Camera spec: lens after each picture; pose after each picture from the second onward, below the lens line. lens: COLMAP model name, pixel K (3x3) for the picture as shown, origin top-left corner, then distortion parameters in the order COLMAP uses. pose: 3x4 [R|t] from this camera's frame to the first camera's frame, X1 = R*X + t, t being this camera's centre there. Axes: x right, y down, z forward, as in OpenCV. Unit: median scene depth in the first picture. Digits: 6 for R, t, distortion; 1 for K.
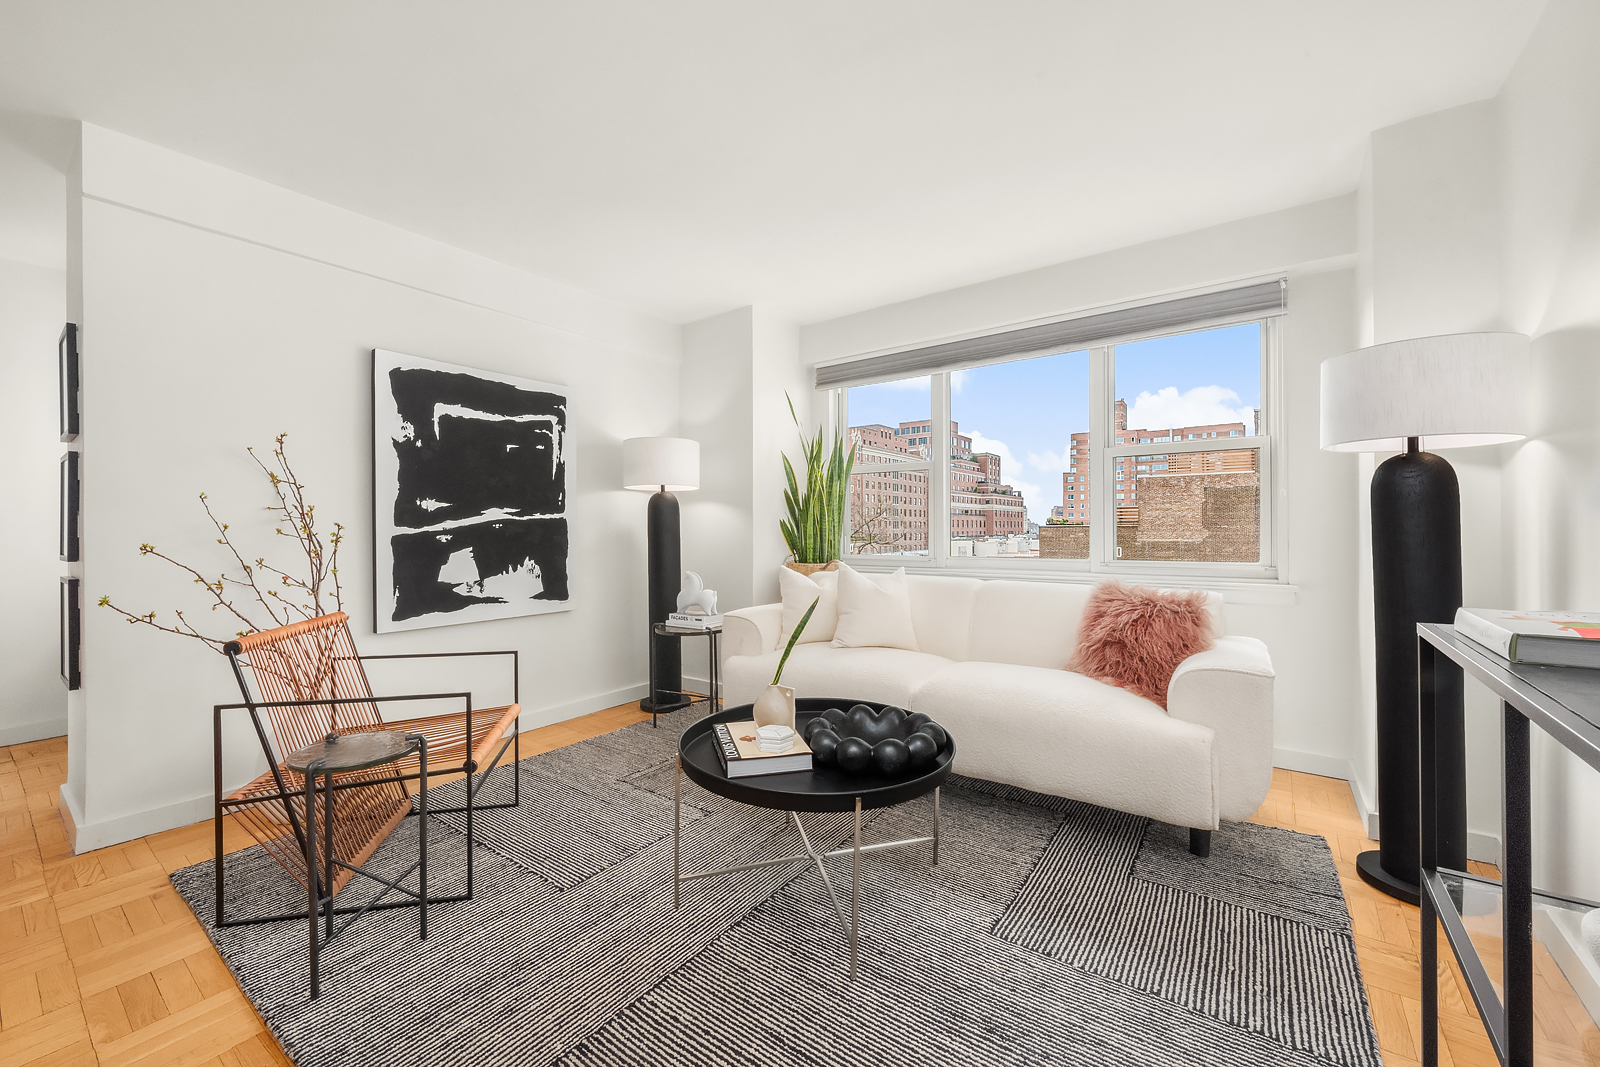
lens RADIAL K [[635.6, 0, 794.1], [0, 635.6, 529.7], [0, 0, 1]] dist [-0.005414, -0.000480]
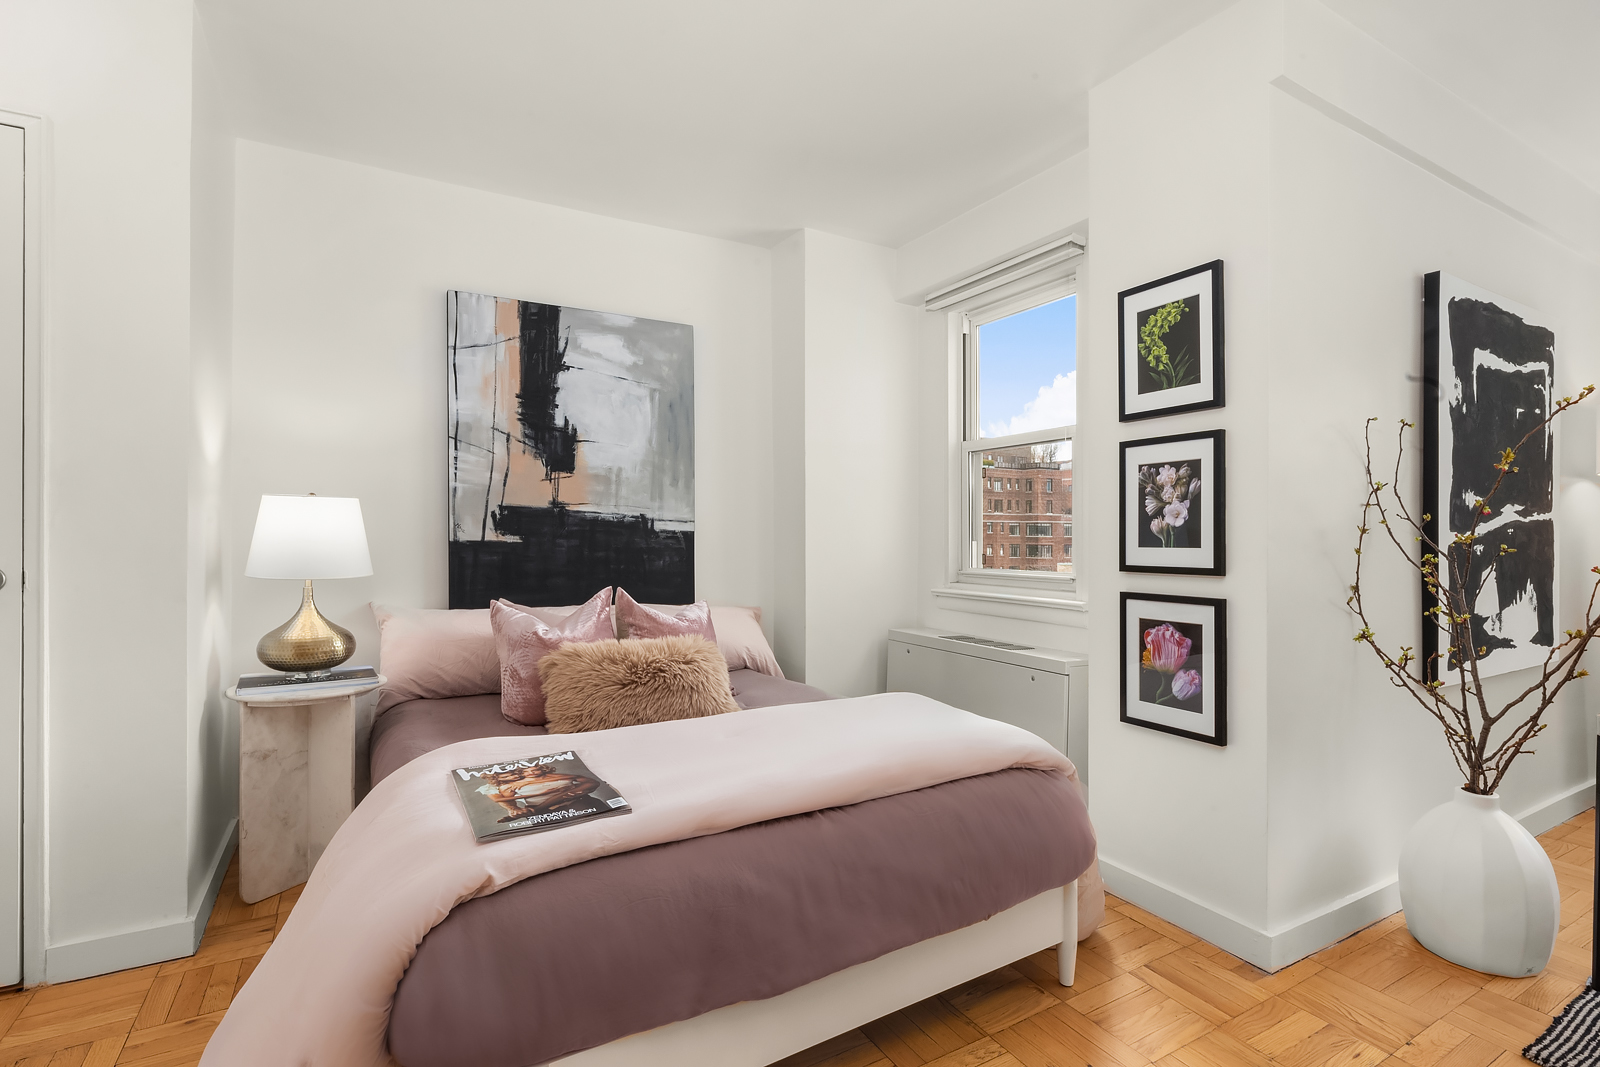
lens RADIAL K [[760.9, 0, 788.2], [0, 760.9, 530.9], [0, 0, 1]] dist [-0.001317, -0.000352]
pose [[0.916295, 0.010735, -0.400360, -0.859015], [-0.011946, 0.999929, -0.000529, 0.003345], [0.400325, 0.005267, 0.916358, -0.028616]]
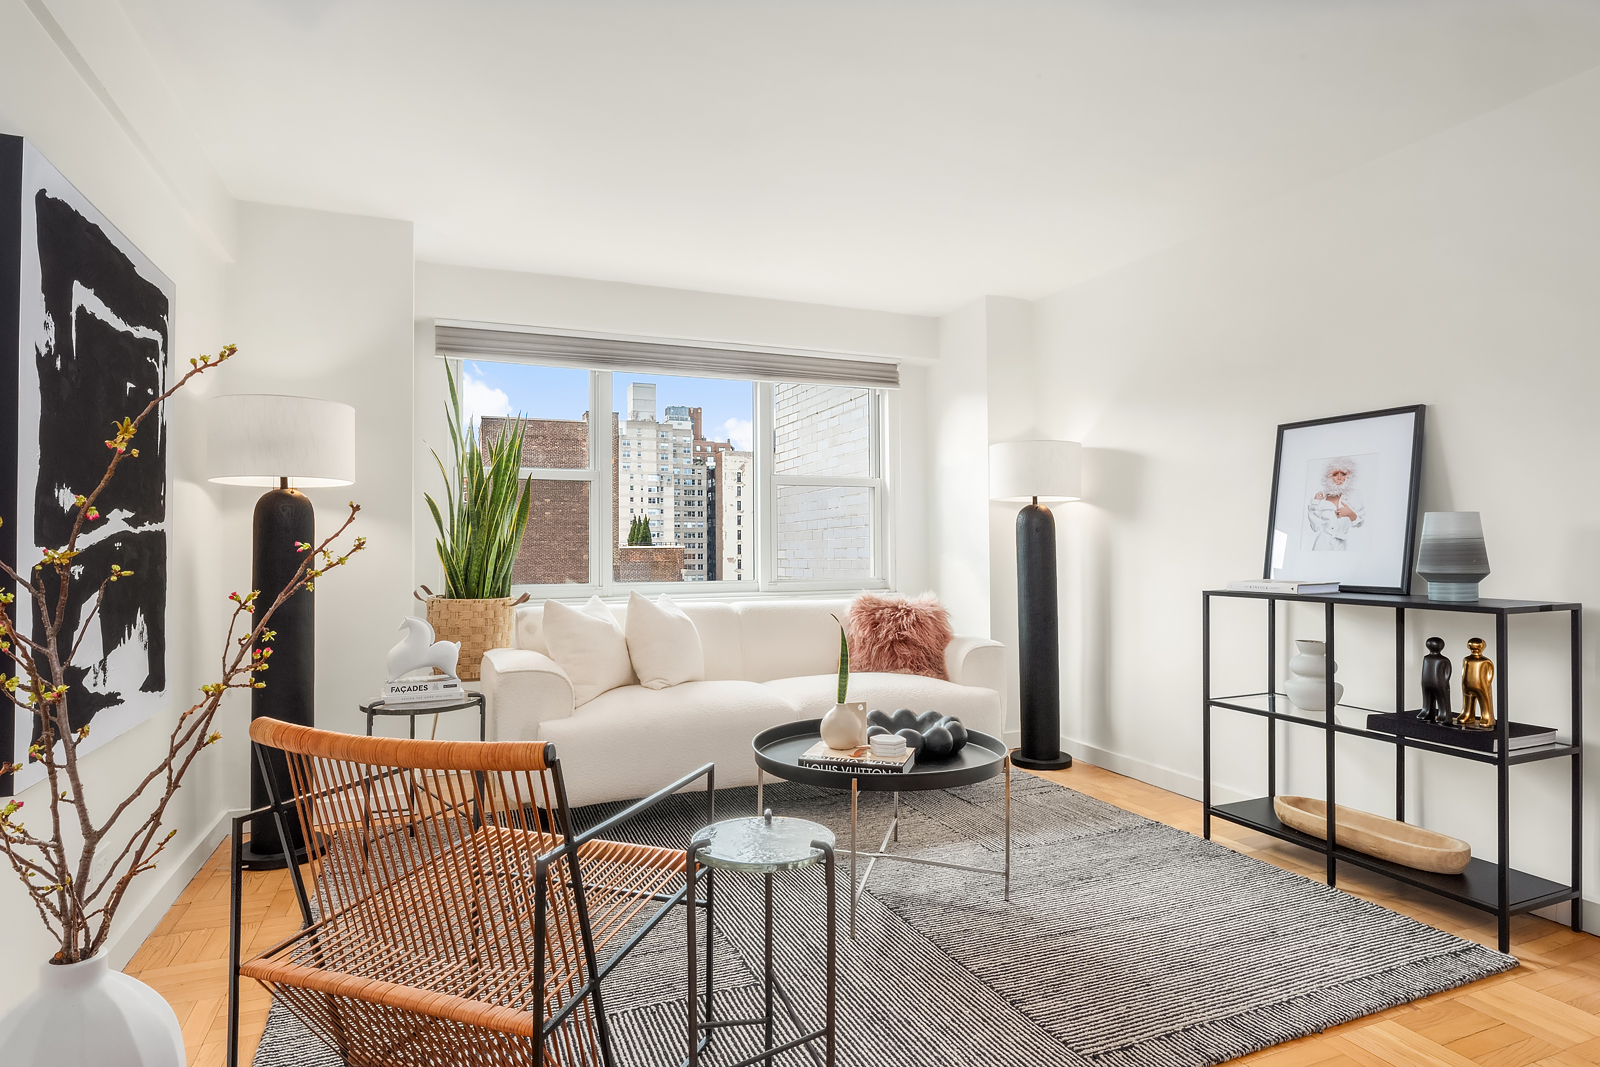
lens RADIAL K [[864.6, 0, 806.4], [0, 864.6, 525.6], [0, 0, 1]] dist [0.001186, -0.000861]
pose [[0.512032, 0.023561, 0.858643, -0.784295], [0.005858, 0.999505, -0.030919, 0.002549], [-0.858946, 0.020861, 0.511641, 0.210094]]
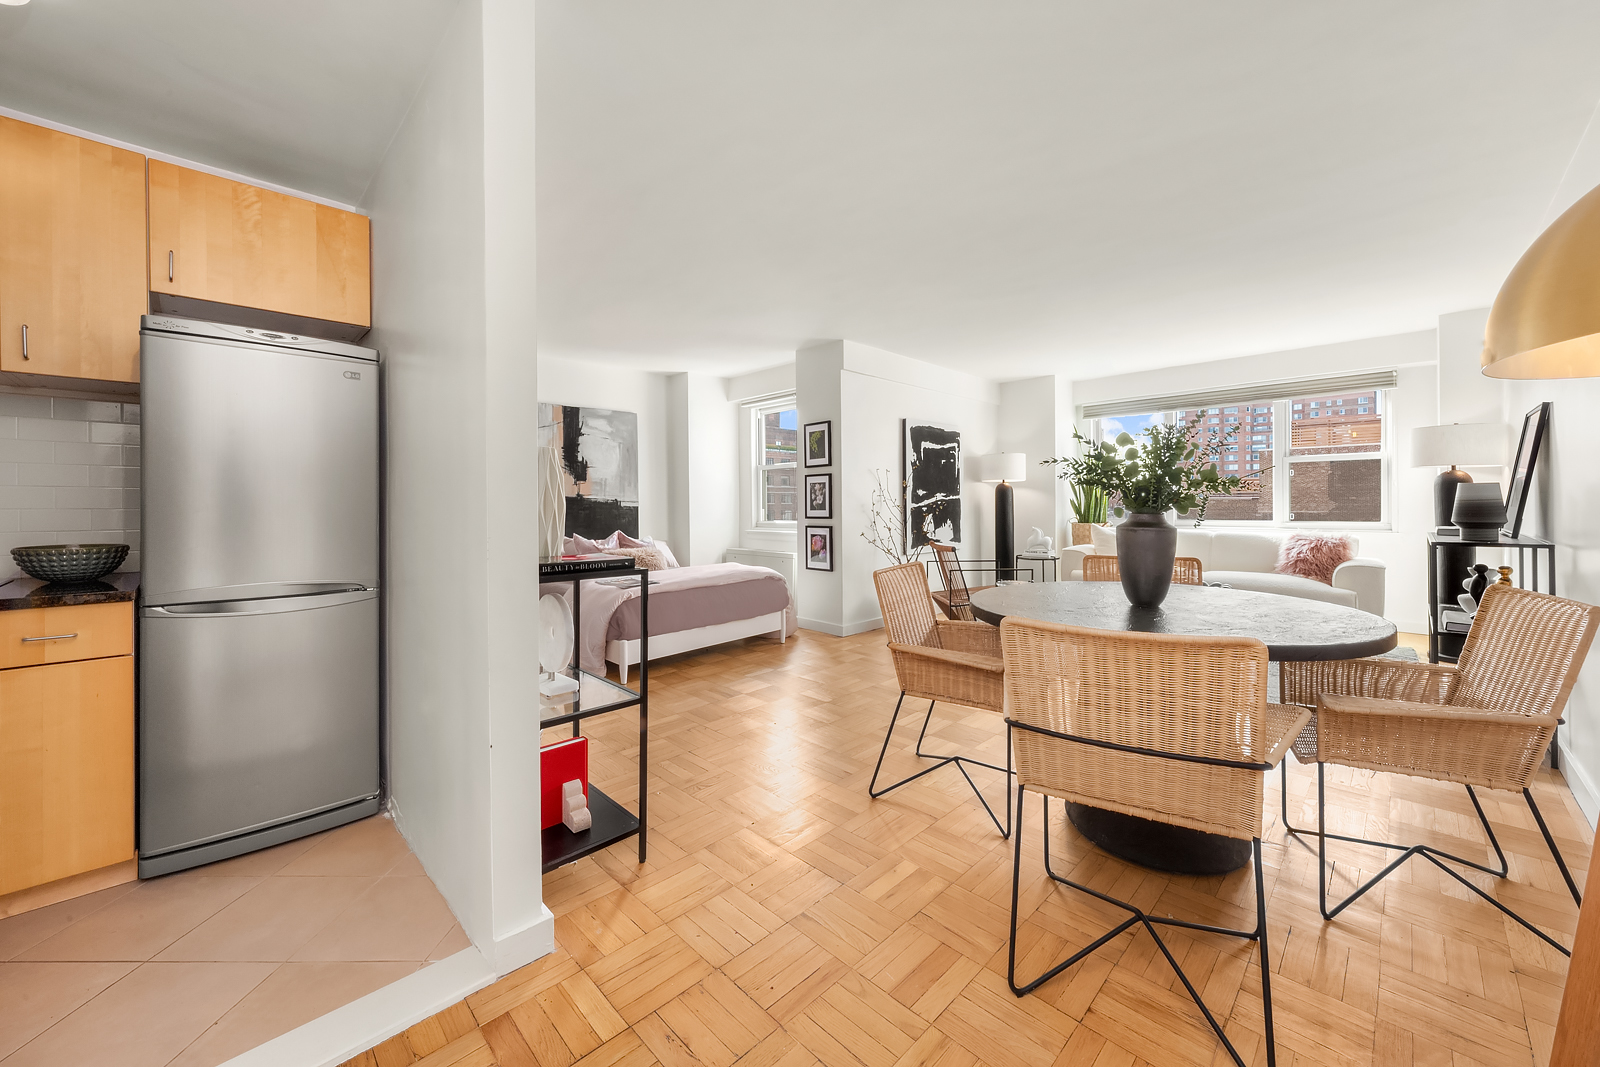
lens RADIAL K [[601.2, 0, 801.1], [0, 601.2, 502.4], [0, 0, 1]] dist [-0.009319, -0.000031]
pose [[0.988937, -0.000411, -0.148337, -0.626019], [0.000702, 0.999998, 0.001906, -0.010924], [0.148335, -0.001989, 0.988935, -0.894131]]
